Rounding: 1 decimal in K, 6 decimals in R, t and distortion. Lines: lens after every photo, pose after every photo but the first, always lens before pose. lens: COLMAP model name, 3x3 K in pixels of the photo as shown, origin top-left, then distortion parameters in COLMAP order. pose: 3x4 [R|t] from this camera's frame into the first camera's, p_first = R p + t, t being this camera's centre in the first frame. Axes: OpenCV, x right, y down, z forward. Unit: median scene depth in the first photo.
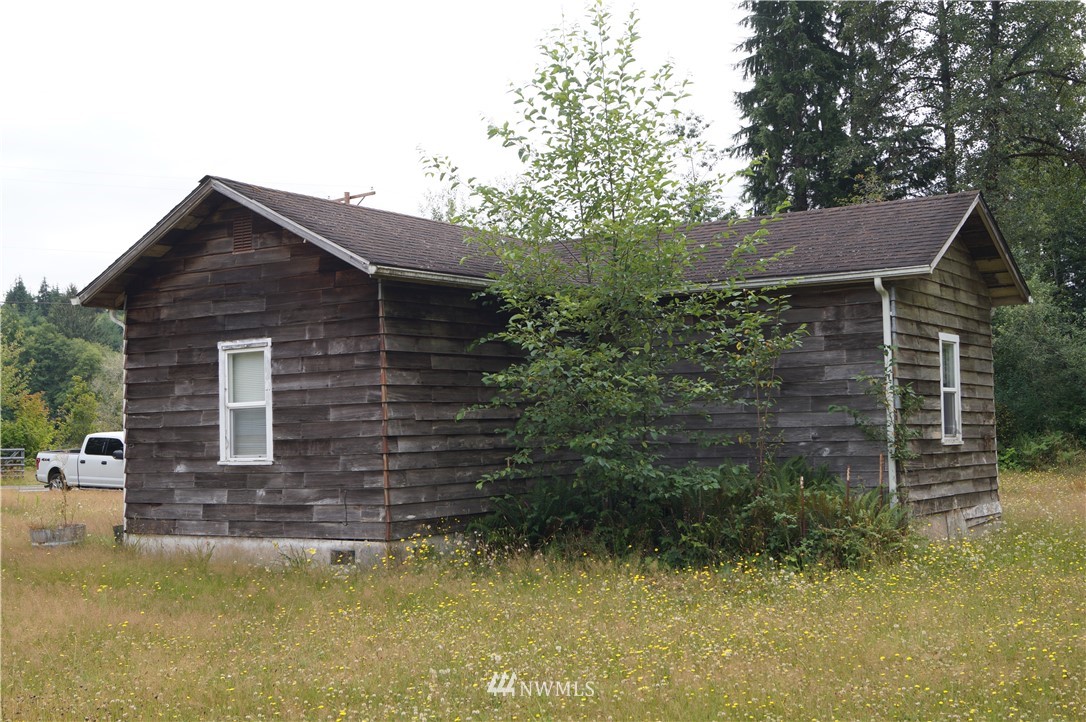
lens RADIAL K [[1369.7, 0, 539.3], [0, 1369.7, 368.3], [0, 0, 1]] dist [0.009975, 0.000000]
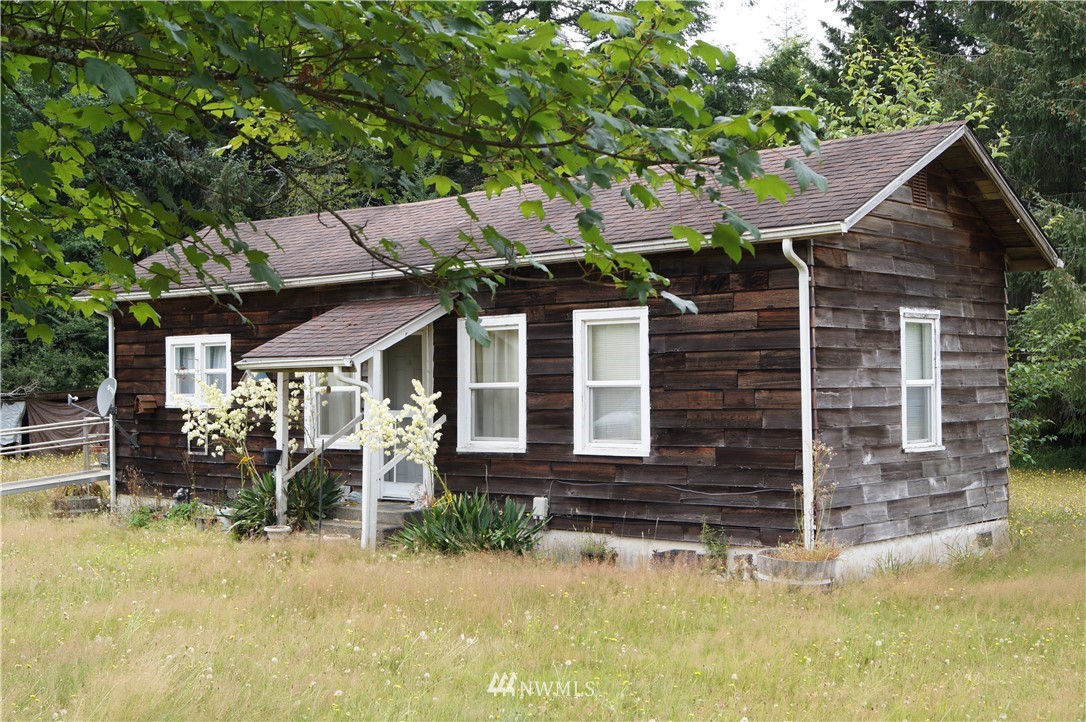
lens RADIAL K [[1369.7, 0, 540.4], [0, 1369.7, 356.4], [0, 0, 1]] dist [0.009975, 0.000000]
pose [[0.153716, 0.031629, 0.987609, -1.091852], [-0.062801, 0.997780, -0.022180, 0.043337], [-0.986117, -0.058614, 0.155361, 1.078759]]
